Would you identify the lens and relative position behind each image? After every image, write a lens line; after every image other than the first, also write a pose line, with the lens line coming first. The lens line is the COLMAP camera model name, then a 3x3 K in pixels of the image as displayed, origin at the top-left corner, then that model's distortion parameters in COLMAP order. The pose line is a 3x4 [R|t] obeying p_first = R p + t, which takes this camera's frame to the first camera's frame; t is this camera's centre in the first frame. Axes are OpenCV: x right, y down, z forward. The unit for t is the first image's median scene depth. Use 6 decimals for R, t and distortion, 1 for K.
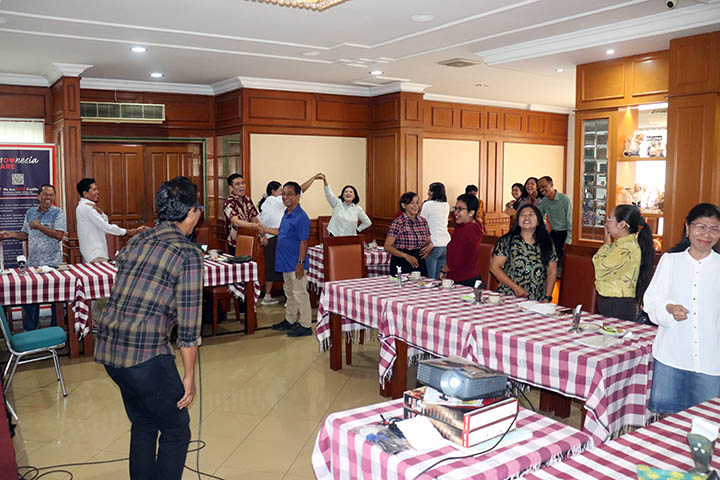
lens RADIAL K [[603.9, 0, 321.3], [0, 603.9, 237.6], [0, 0, 1]] dist [-0.167454, 0.159741]
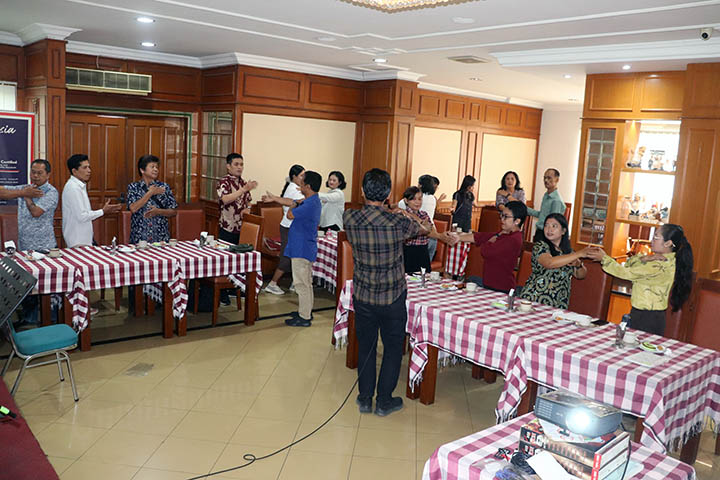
lens RADIAL K [[604.6, 0, 360.0], [0, 604.6, 240.0], [0, 0, 1]] dist [-0.174852, 0.170413]
pose [[0.985908, 0.035792, 0.163416, -0.119115], [-0.044382, 0.997801, 0.049219, -0.036645], [-0.161296, -0.055778, 0.985329, 0.026565]]
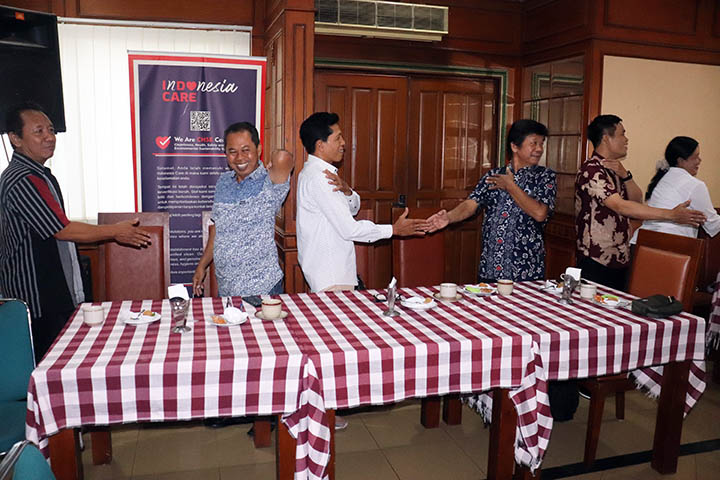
lens RADIAL K [[604.6, 0, 360.0], [0, 604.6, 240.0], [0, 0, 1]] dist [-0.174852, 0.170413]
pose [[0.961824, 0.056473, -0.267779, -0.260614], [-0.045171, 0.997816, 0.048186, -0.025918], [0.269915, -0.034251, 0.962275, 0.591941]]
